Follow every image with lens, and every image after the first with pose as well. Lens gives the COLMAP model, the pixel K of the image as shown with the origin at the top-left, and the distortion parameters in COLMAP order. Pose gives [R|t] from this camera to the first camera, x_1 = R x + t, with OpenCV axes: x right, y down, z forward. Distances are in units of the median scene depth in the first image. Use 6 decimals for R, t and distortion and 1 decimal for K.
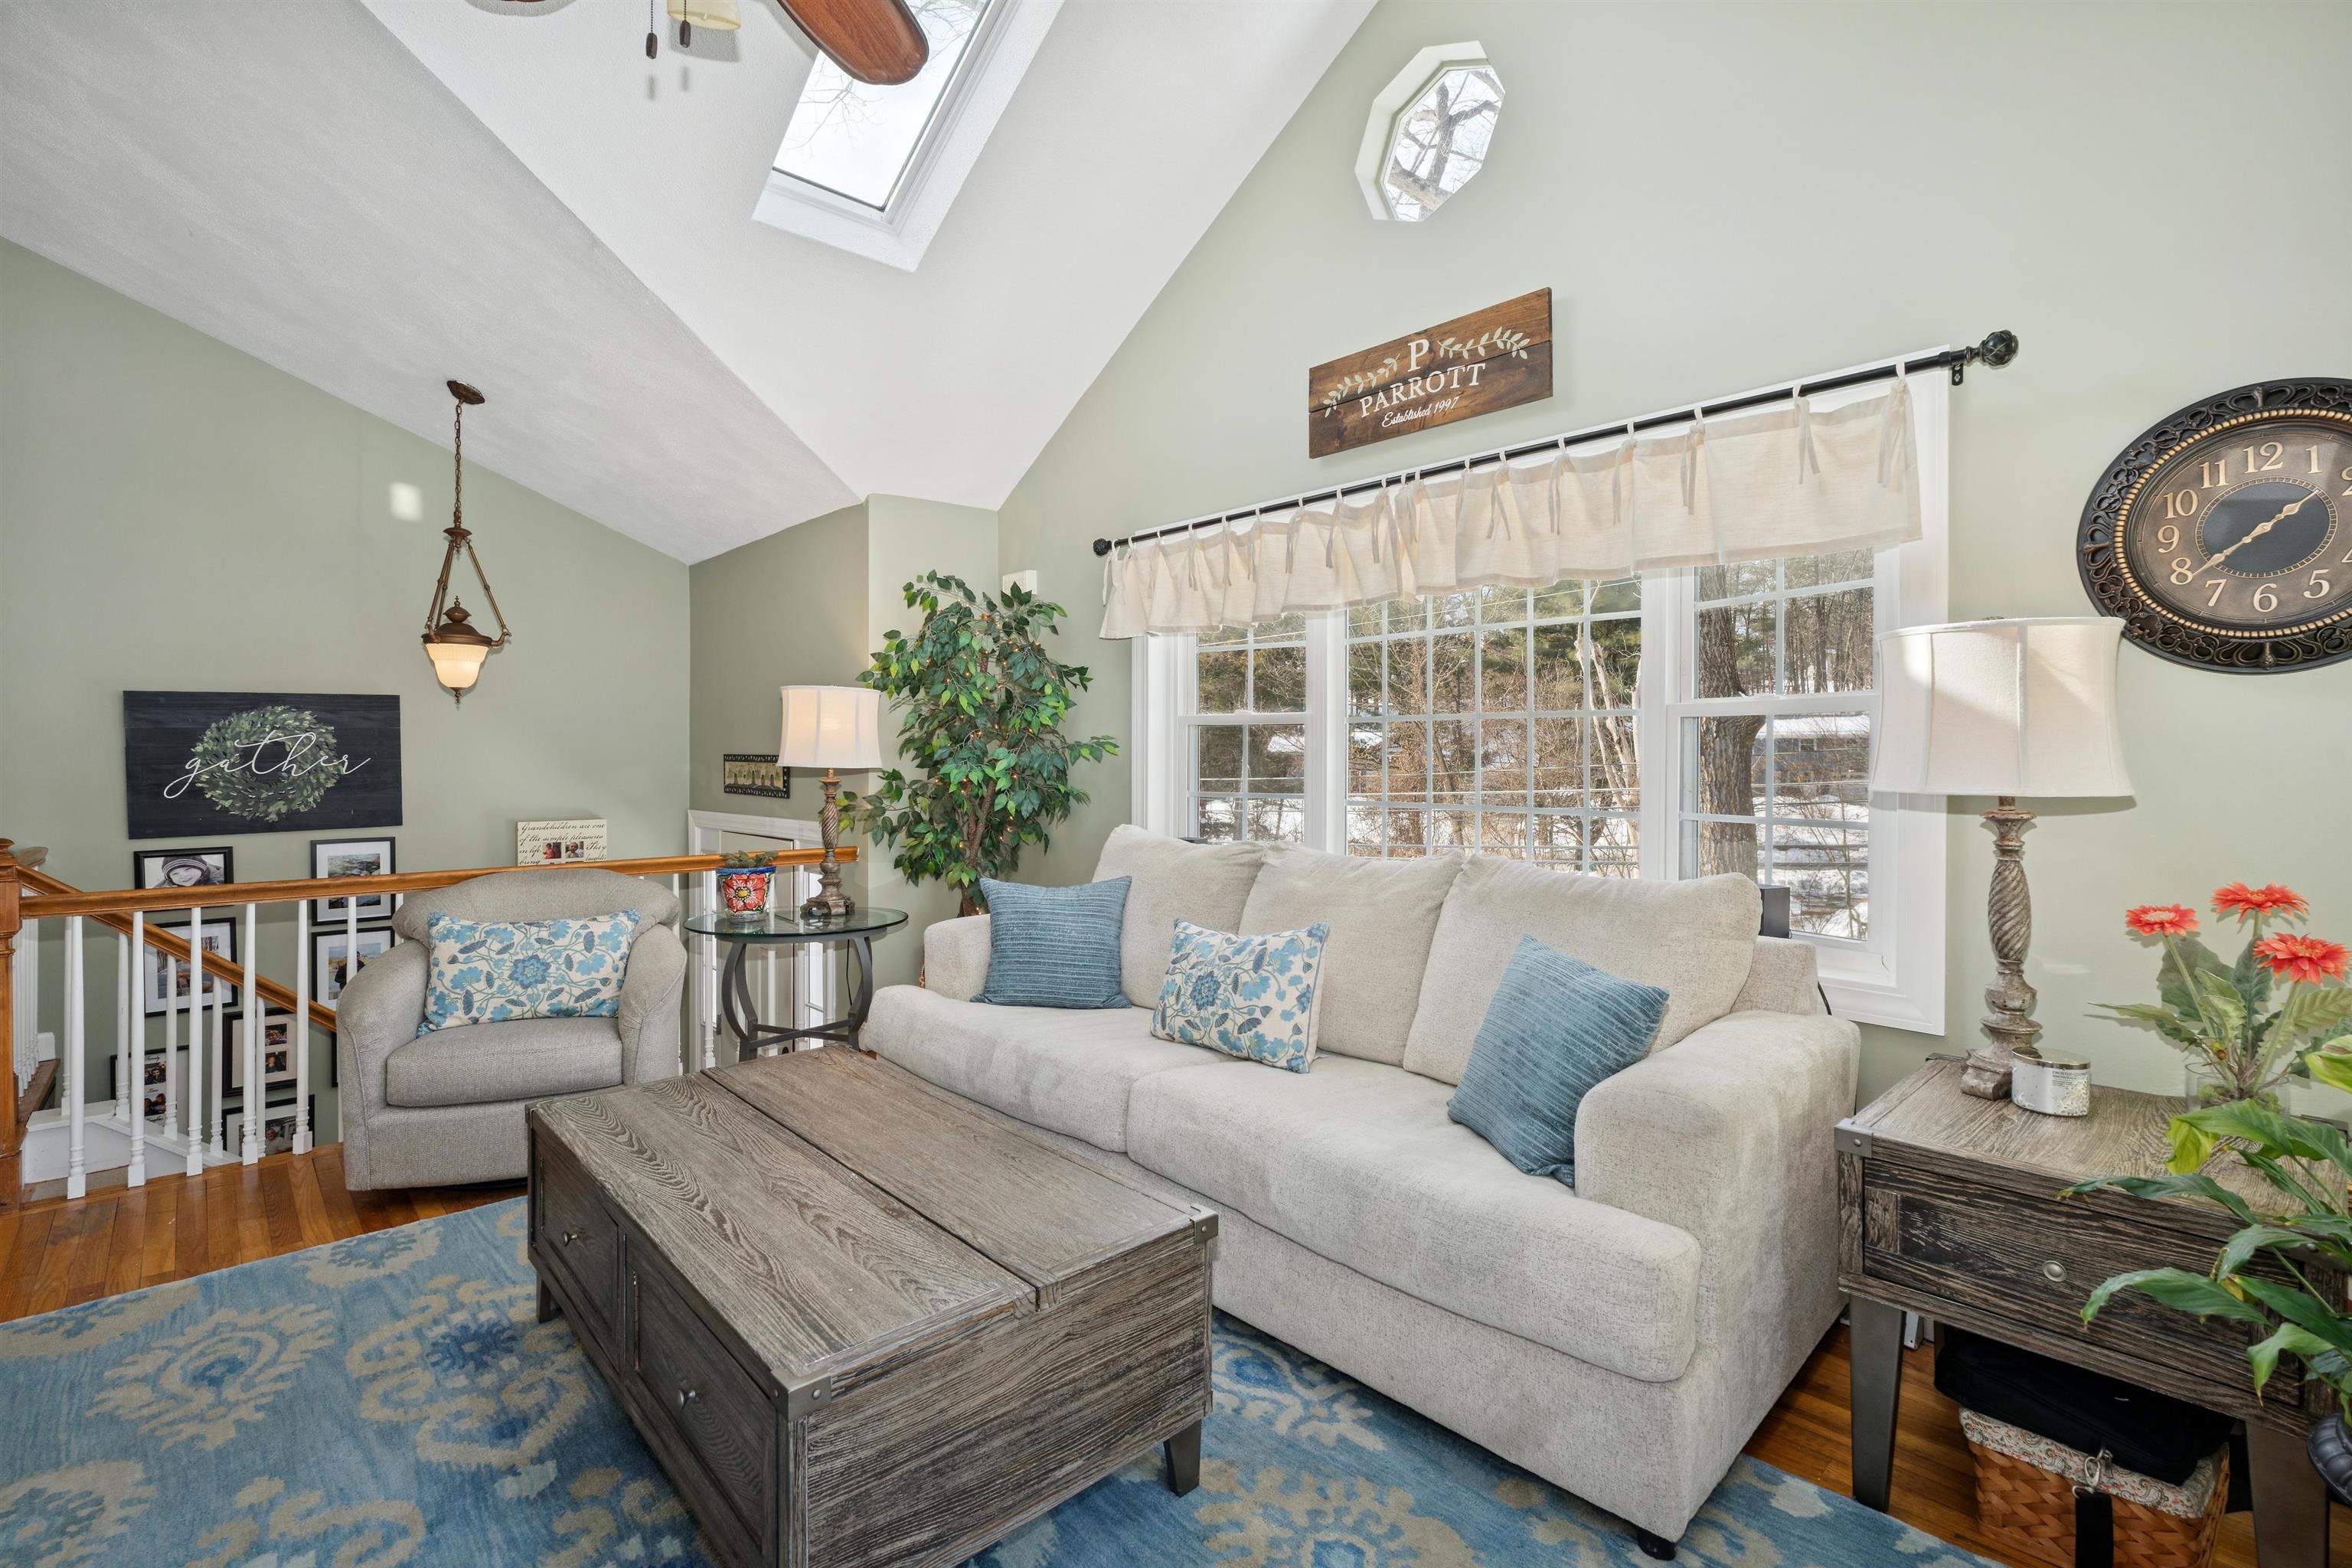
lens RADIAL K [[1053.4, 0, 1182.6], [0, 1053.4, 762.5], [0, 0, 1]] dist [-0.008420, 0.000755]
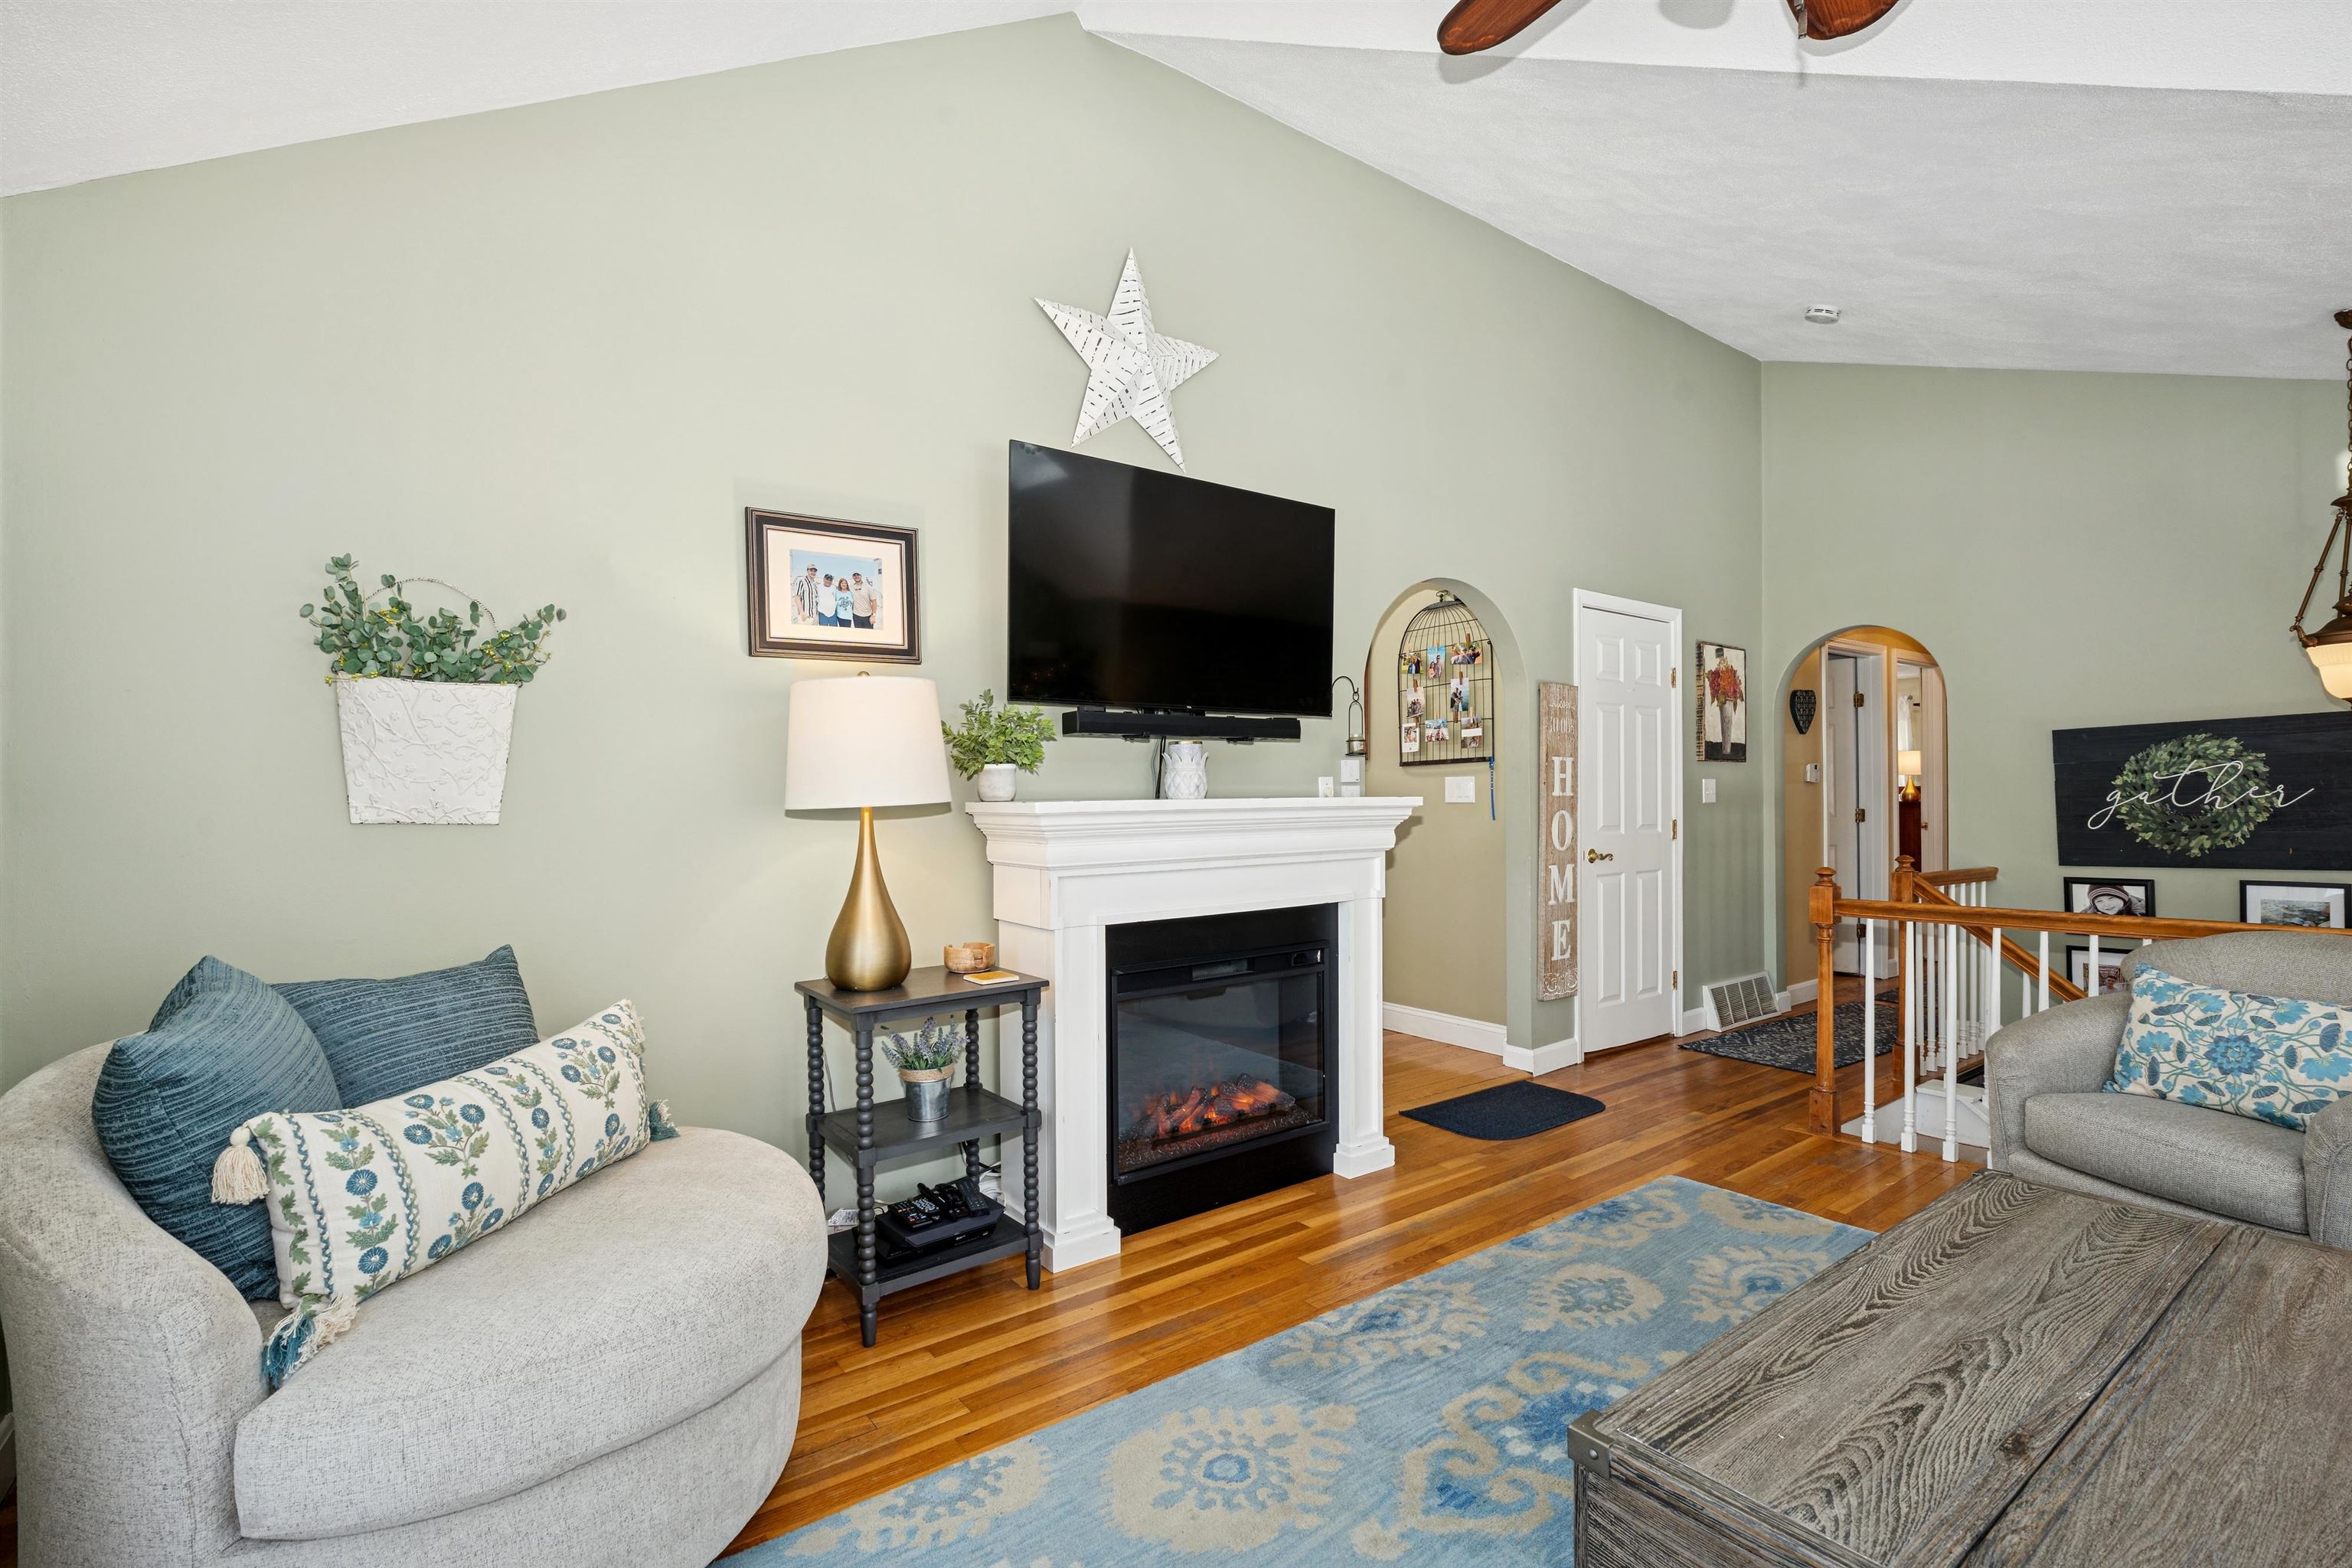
lens RADIAL K [[1049.3, 0, 1182.0], [0, 1049.3, 807.2], [0, 0, 1]] dist [-0.008598, 0.000672]
pose [[-0.119441, 0.005478, -0.992826, 0.250300], [0.006372, 0.999968, 0.004751, 0.001770], [0.992821, -0.005759, -0.119472, 0.291699]]
